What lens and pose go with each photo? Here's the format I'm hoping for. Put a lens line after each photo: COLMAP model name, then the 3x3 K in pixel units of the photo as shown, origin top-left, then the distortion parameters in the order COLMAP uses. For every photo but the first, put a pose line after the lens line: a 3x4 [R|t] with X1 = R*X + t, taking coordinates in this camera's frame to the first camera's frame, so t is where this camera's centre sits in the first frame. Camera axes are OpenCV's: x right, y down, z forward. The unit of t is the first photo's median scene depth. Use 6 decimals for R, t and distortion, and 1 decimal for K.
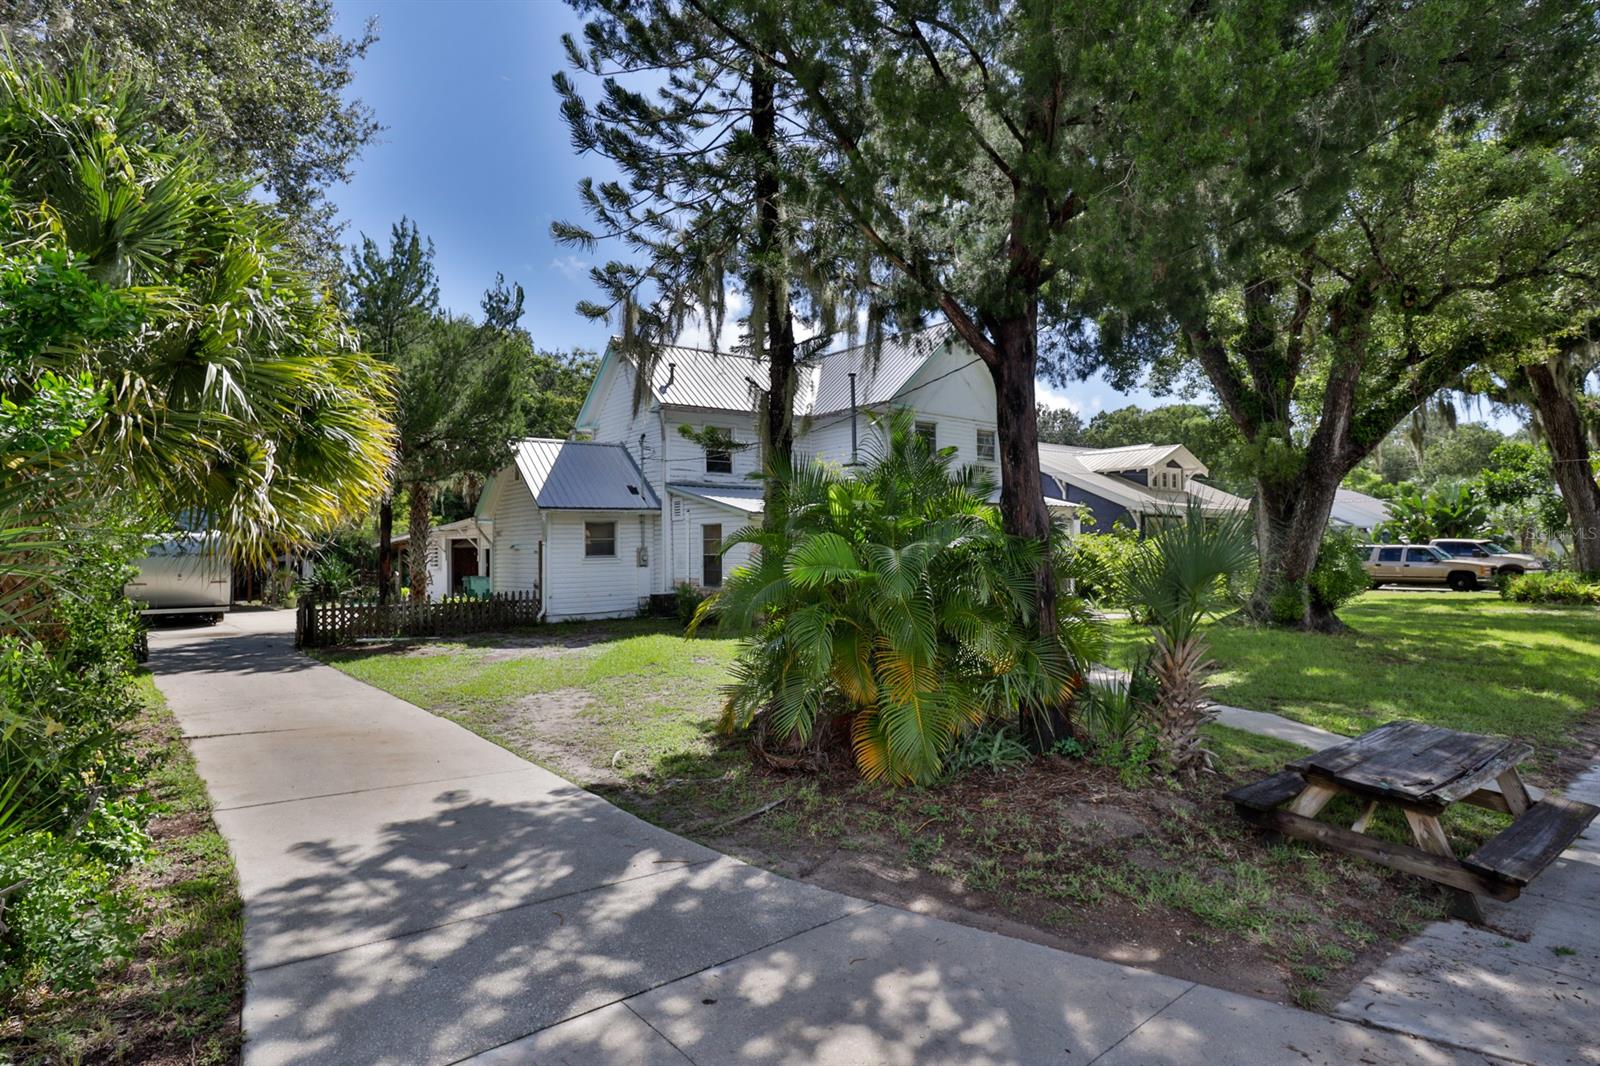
lens RADIAL K [[886.5, 0, 800.0], [0, 886.5, 533.0], [0, 0, 1]] dist [-0.004500, 0.000859]
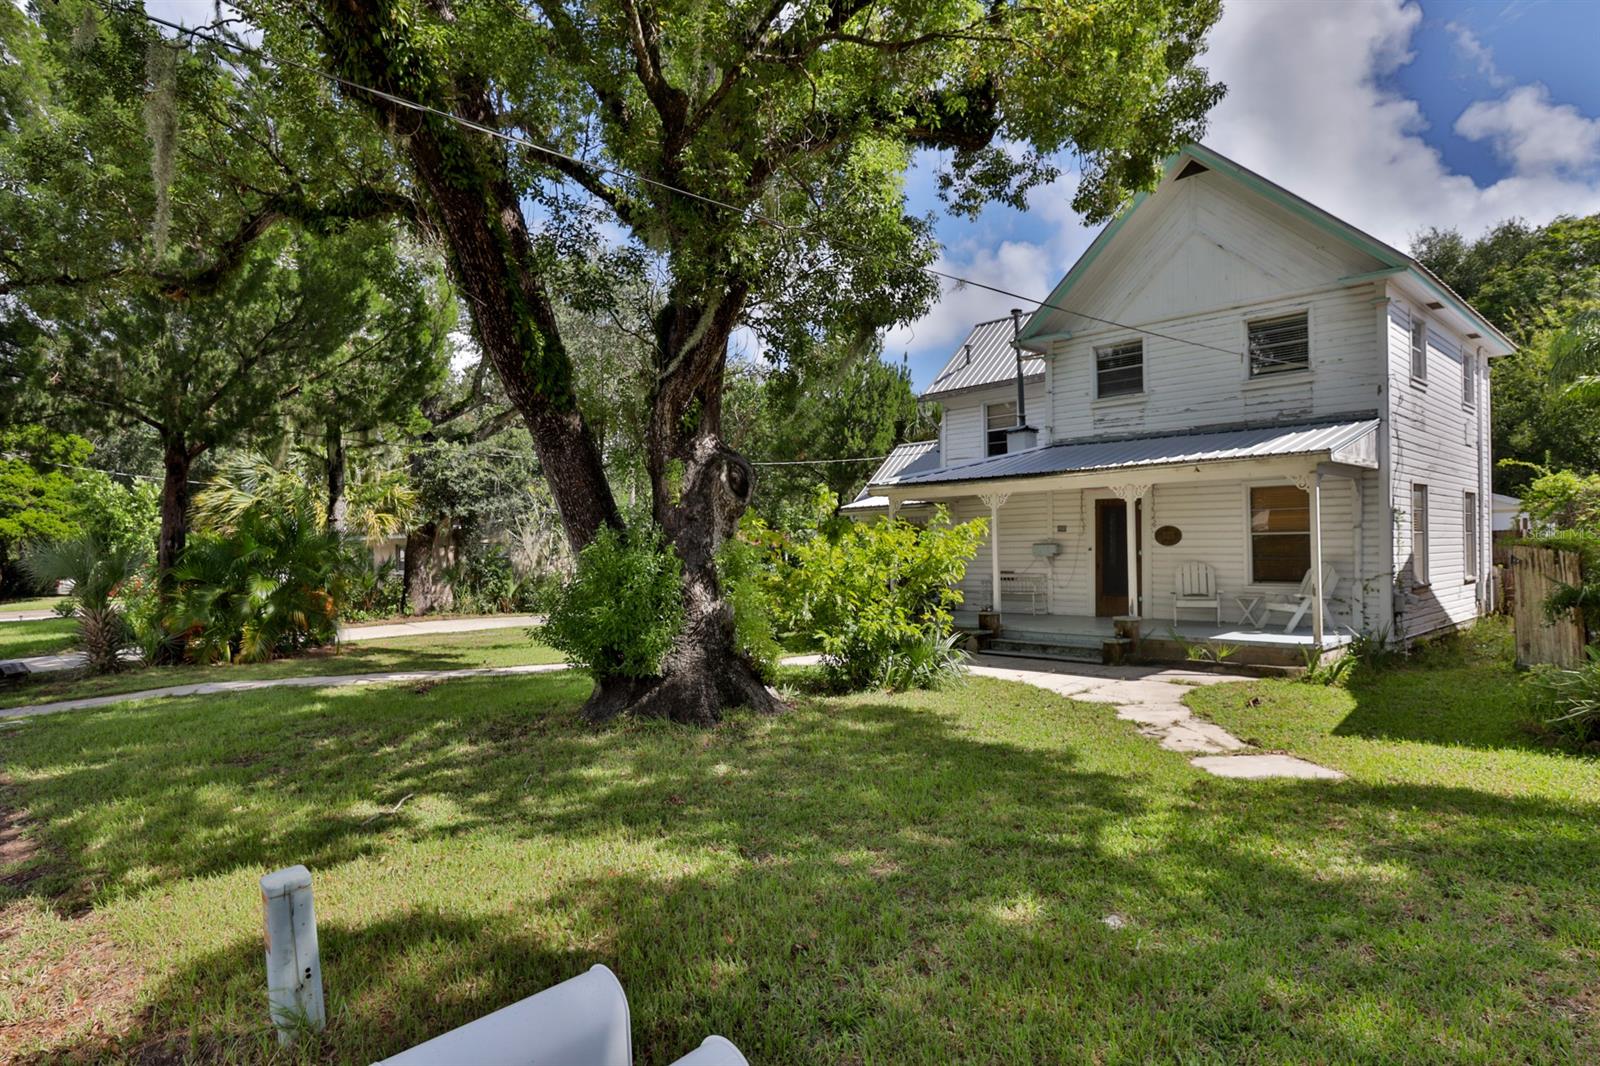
lens RADIAL K [[886.5, 0, 800.0], [0, 886.5, 533.0], [0, 0, 1]] dist [-0.004500, 0.000859]
pose [[0.080523, -0.005355, -0.996738, 0.826570], [0.034501, 0.999401, -0.002582, 0.004523], [0.996155, -0.034180, 0.080660, 0.784672]]
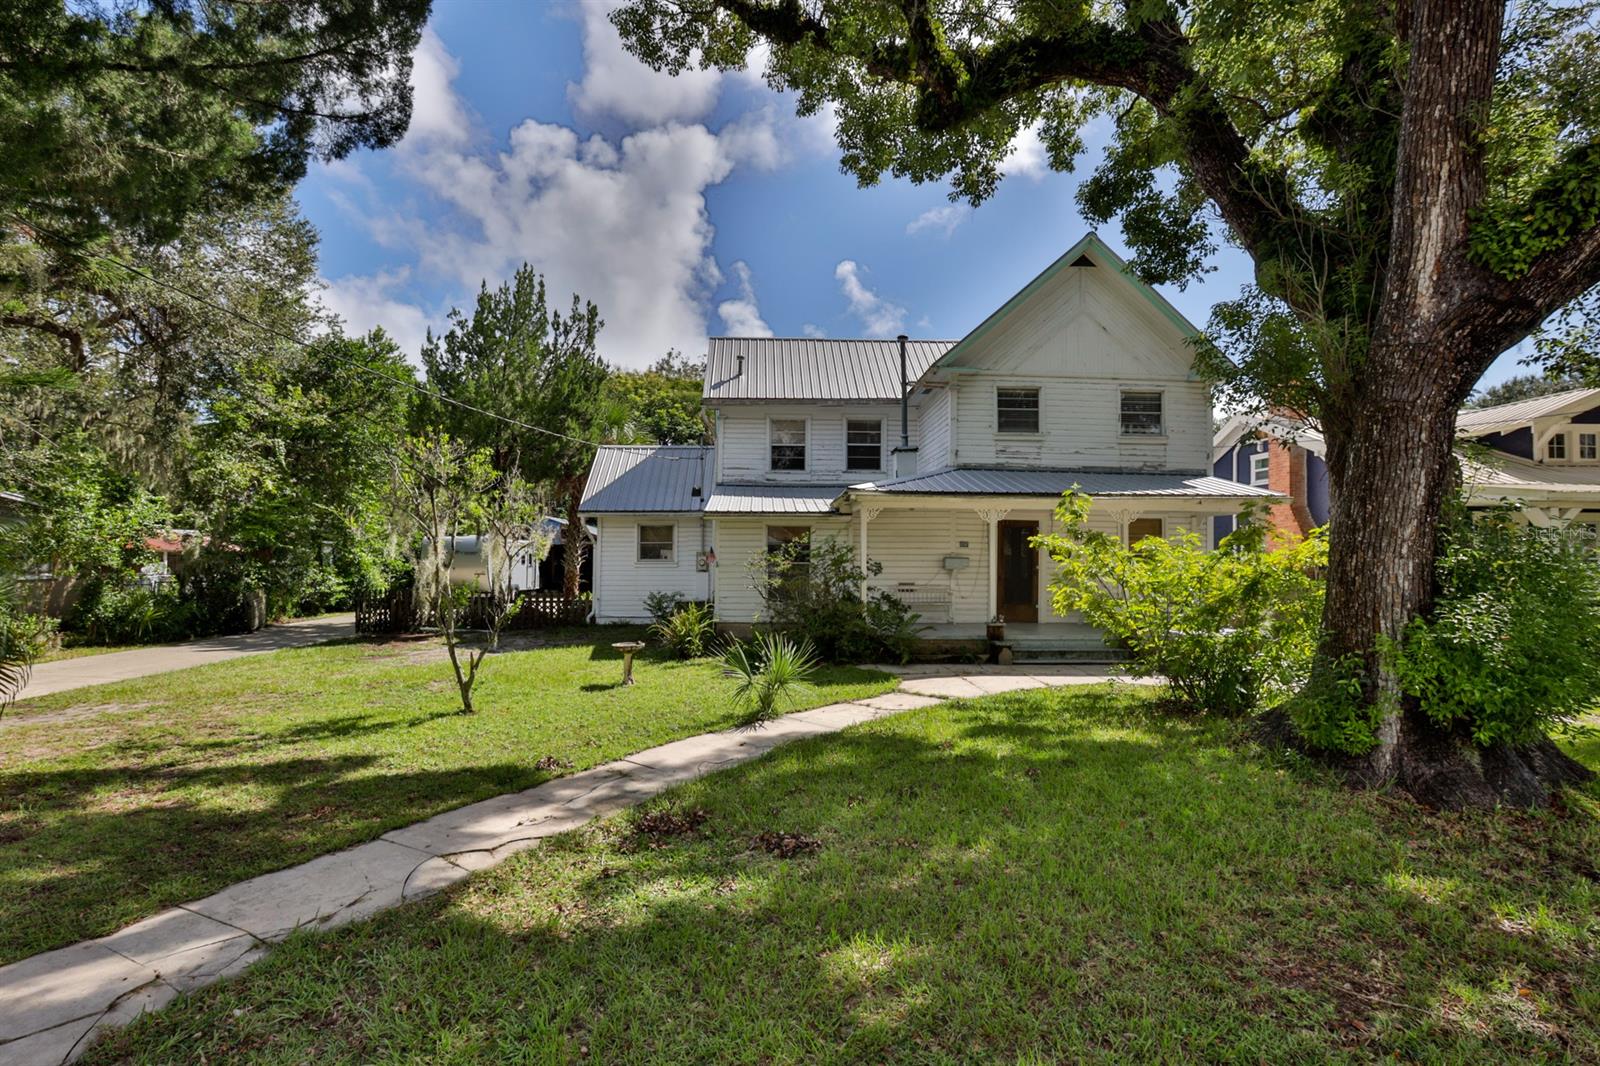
lens RADIAL K [[755.3, 0, 800.0], [0, 755.3, 533.0], [0, 0, 1]] dist [-0.001077, -0.000251]
pose [[0.803254, -0.002007, -0.595633, 0.406481], [-0.002563, 0.999973, -0.006825, 0.001360], [0.595631, 0.007009, 0.803227, 0.419965]]
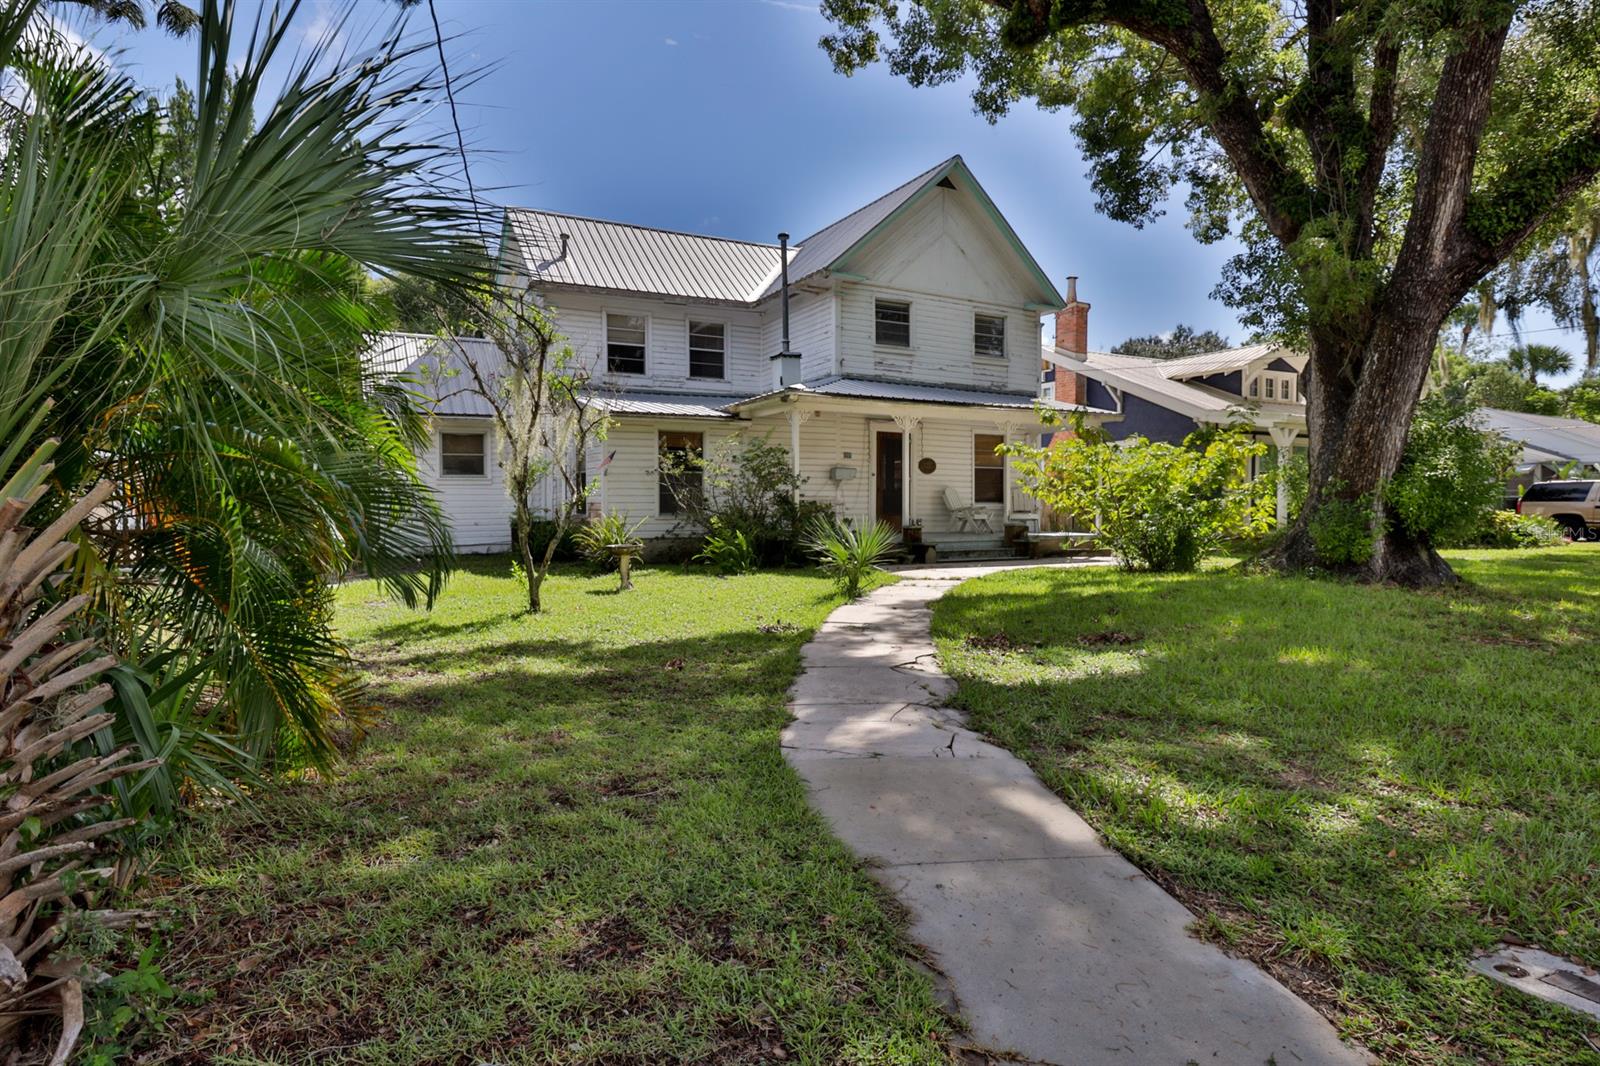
lens RADIAL K [[886.5, 0, 800.0], [0, 886.5, 533.0], [0, 0, 1]] dist [-0.004500, 0.000859]
pose [[0.983375, 0.013515, -0.181084, 0.221559], [-0.004571, 0.998753, 0.049718, 0.036840], [0.181530, -0.048064, 0.982210, 0.264844]]
